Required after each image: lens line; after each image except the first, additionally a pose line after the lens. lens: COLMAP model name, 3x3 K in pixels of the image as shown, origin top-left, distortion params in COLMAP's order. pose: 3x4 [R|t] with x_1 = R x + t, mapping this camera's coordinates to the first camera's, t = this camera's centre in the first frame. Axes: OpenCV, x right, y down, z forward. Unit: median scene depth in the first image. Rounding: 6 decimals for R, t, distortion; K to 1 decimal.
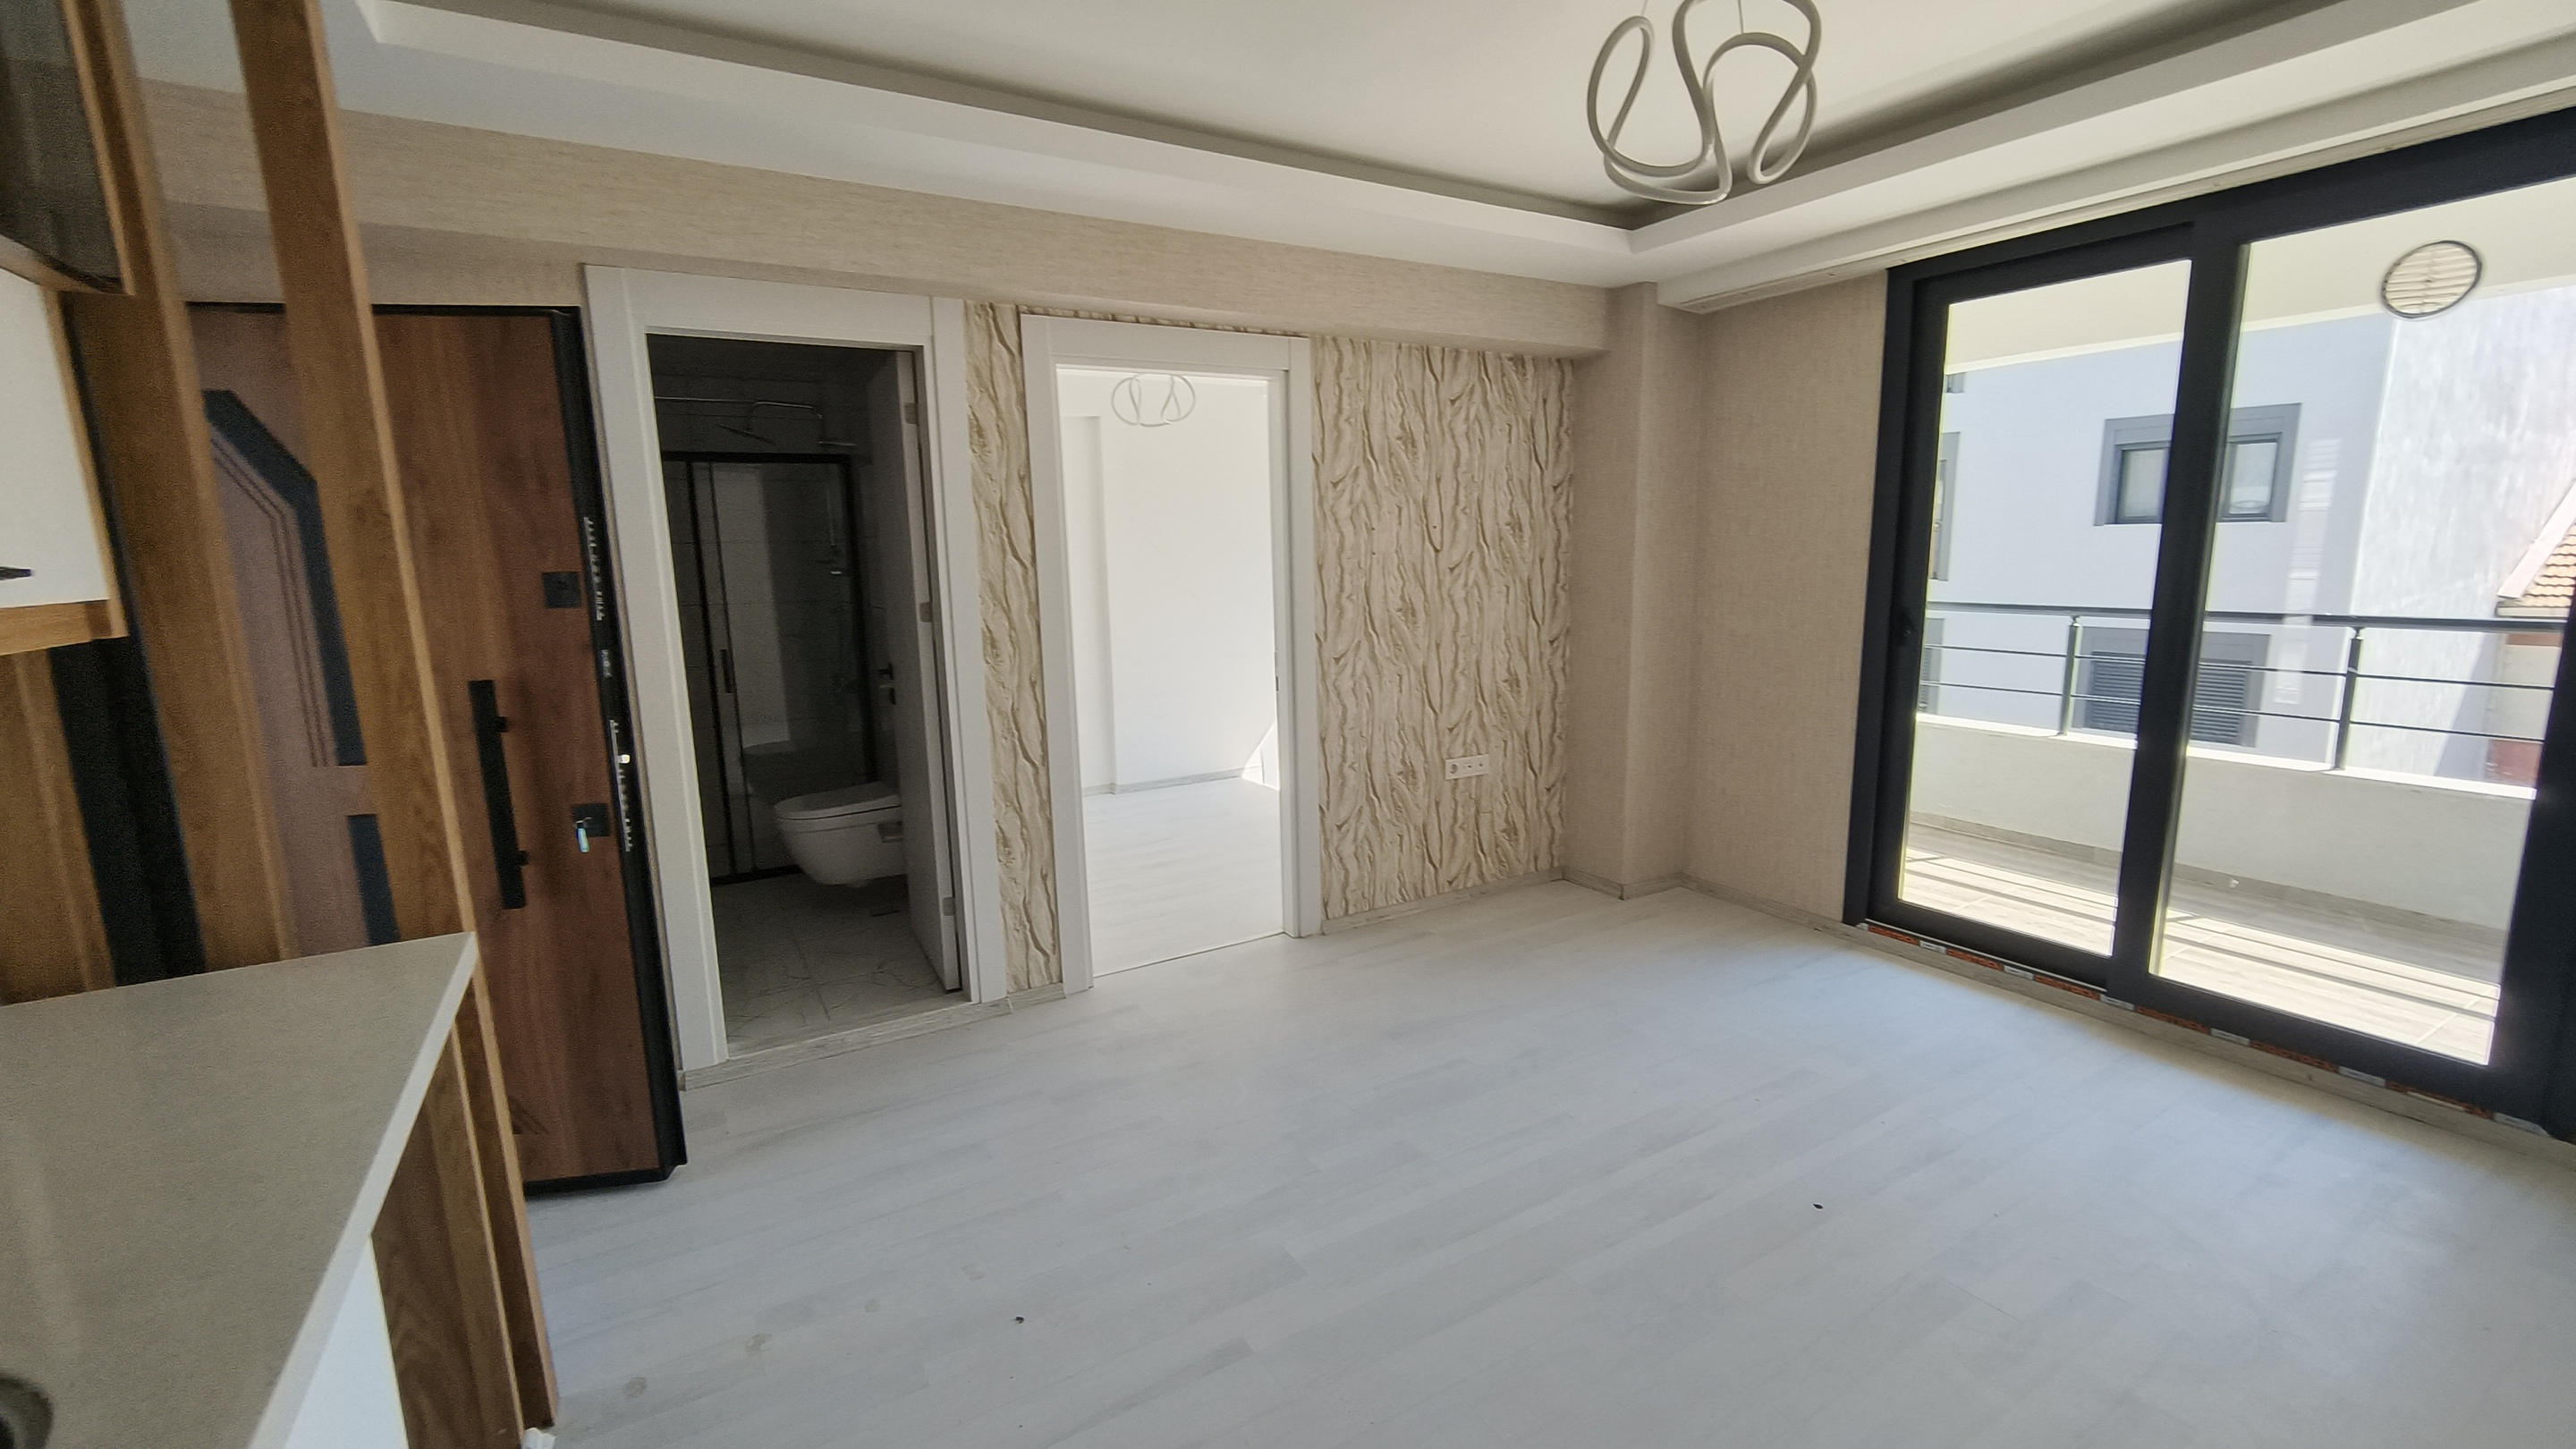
lens RADIAL K [[1097.2, 0, 1294.0], [0, 1097.2, 728.6], [0, 0, 1]] dist [-0.008068, 0.004919]
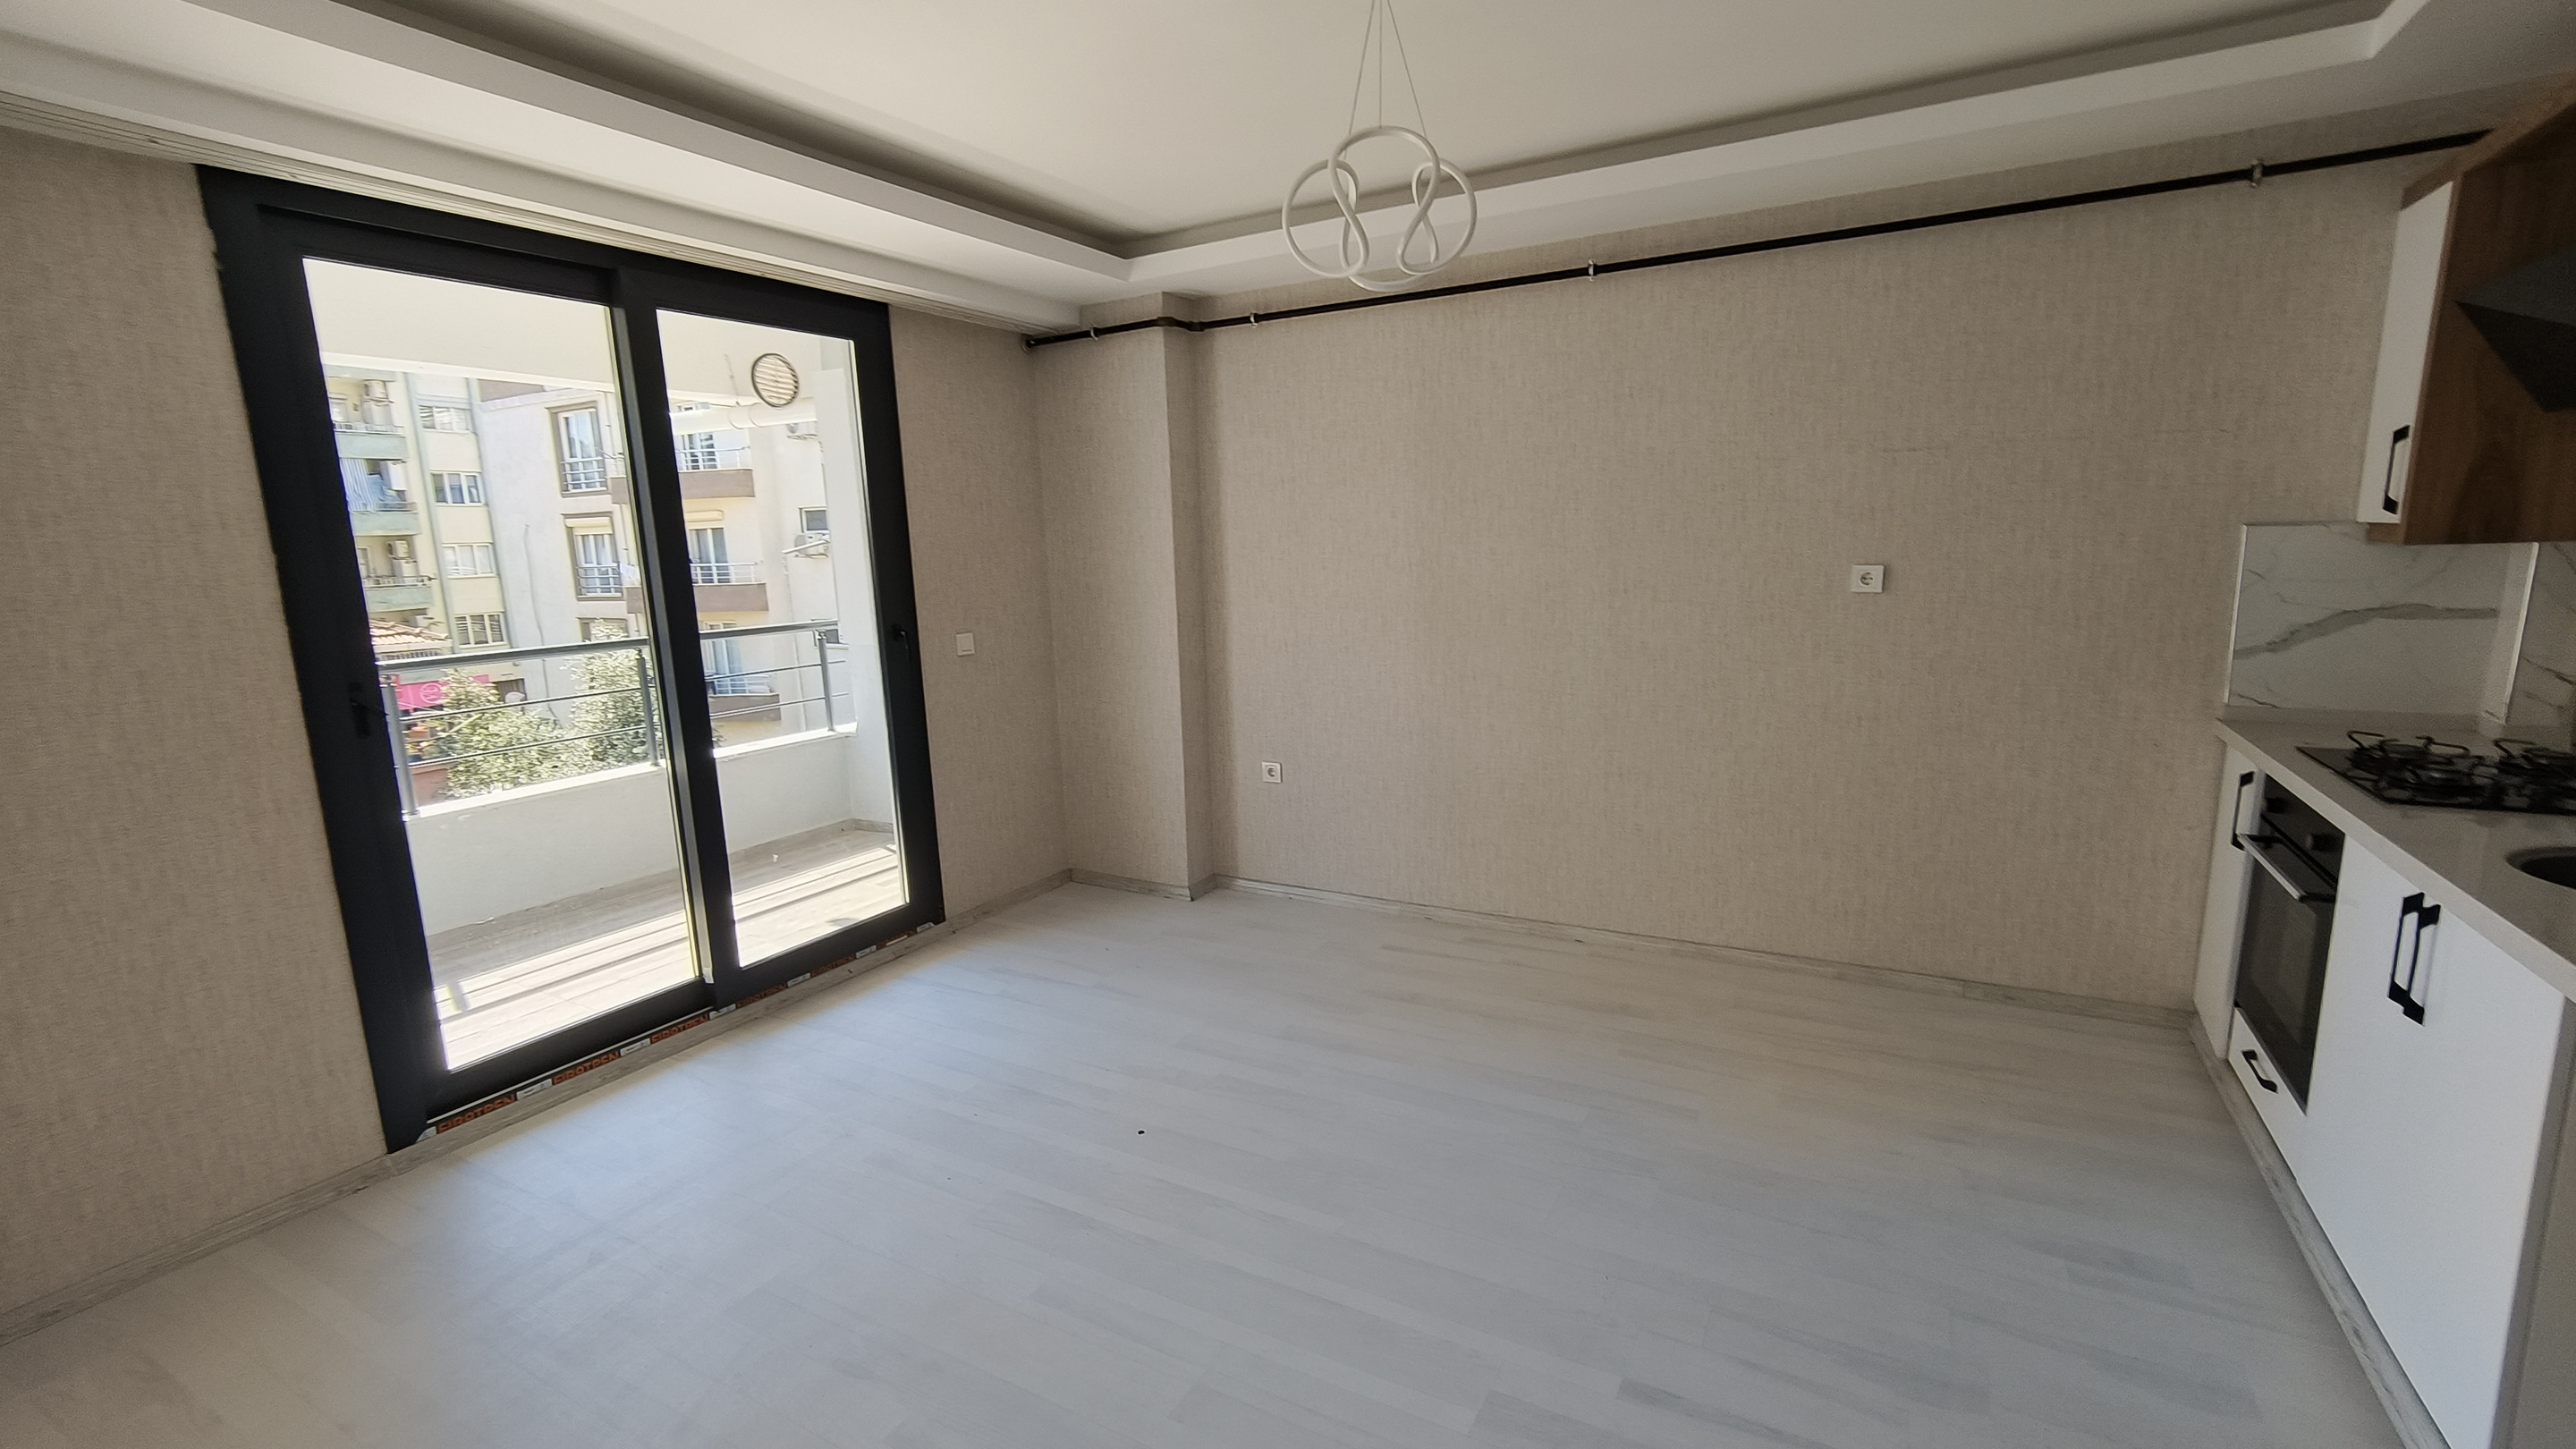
lens RADIAL K [[1092.0, 0, 1292.4], [0, 1092.0, 733.9], [0, 0, 1]] dist [-0.004469, 0.002736]
pose [[-0.491231, -0.116453, 0.863210, -0.327668], [0.188603, 0.953291, 0.235934, -0.123736], [-0.850365, 0.278703, -0.446322, 0.763507]]
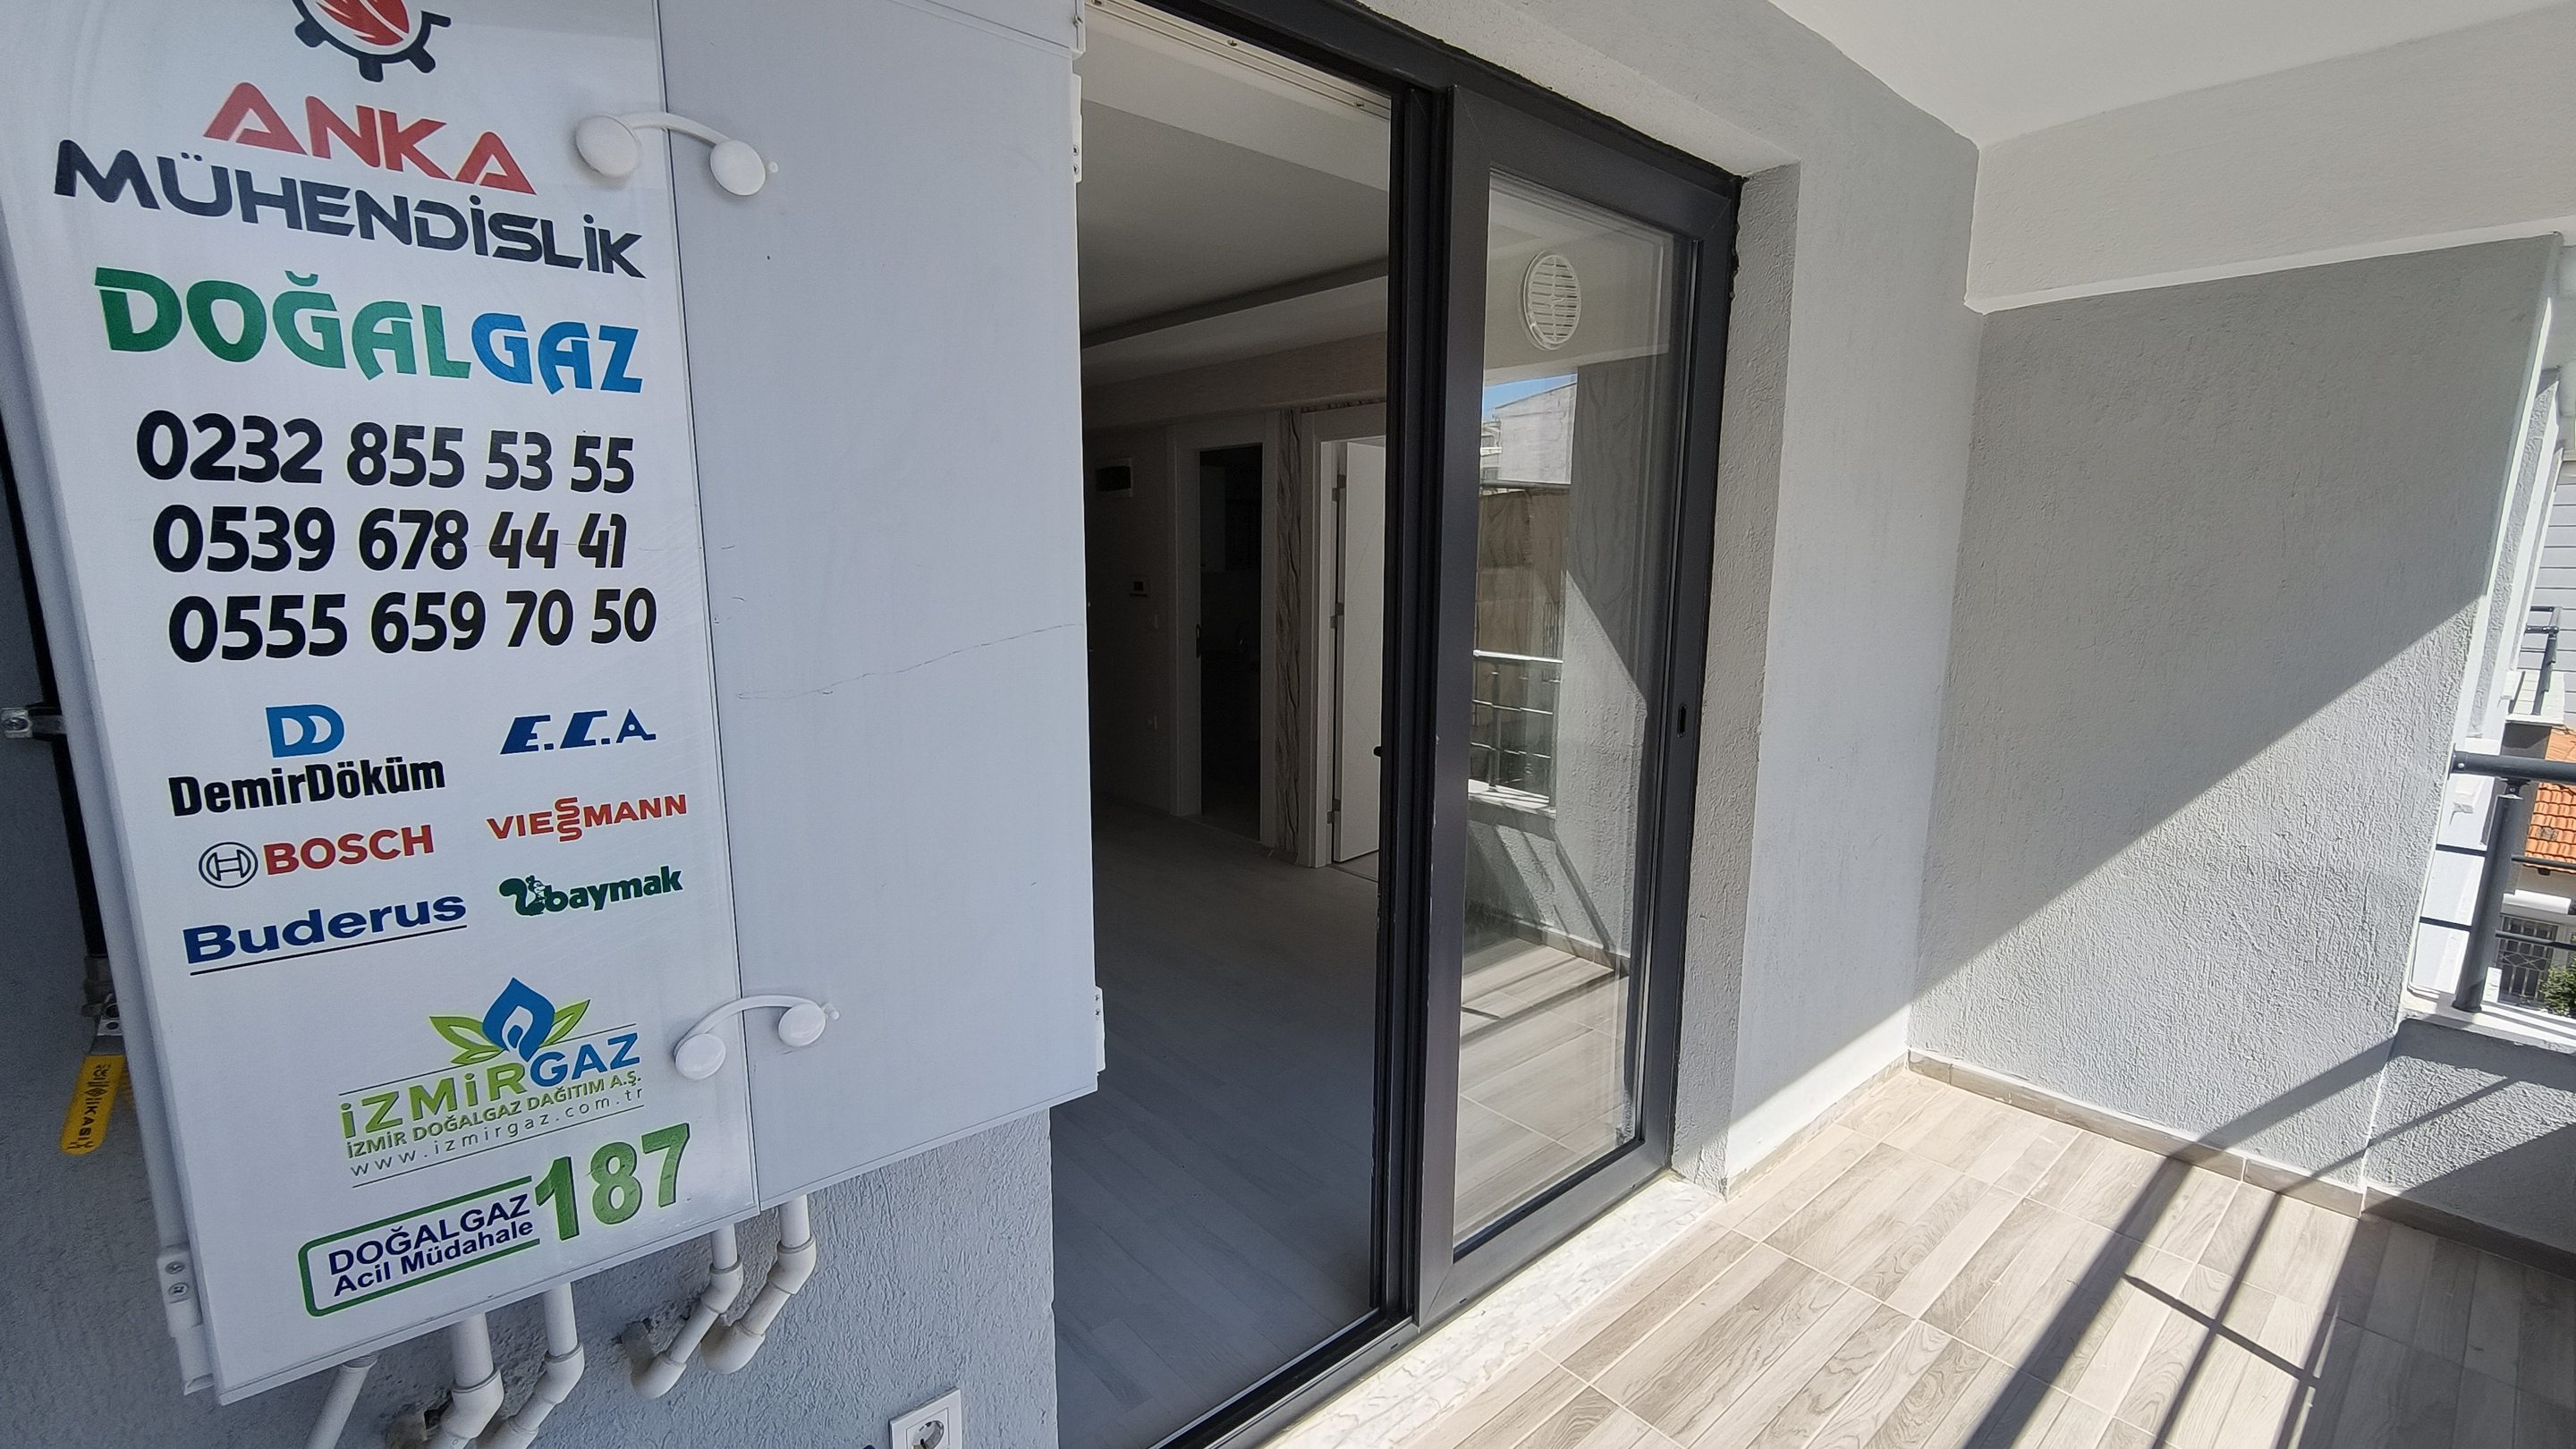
lens RADIAL K [[1097.2, 0, 1294.0], [0, 1097.2, 728.6], [0, 0, 1]] dist [-0.008068, 0.004919]
pose [[0.170198, 0.186958, -0.967512, 1.091380], [-0.175182, 0.971938, 0.156997, -0.152932], [0.969713, 0.142770, 0.198173, 0.612315]]
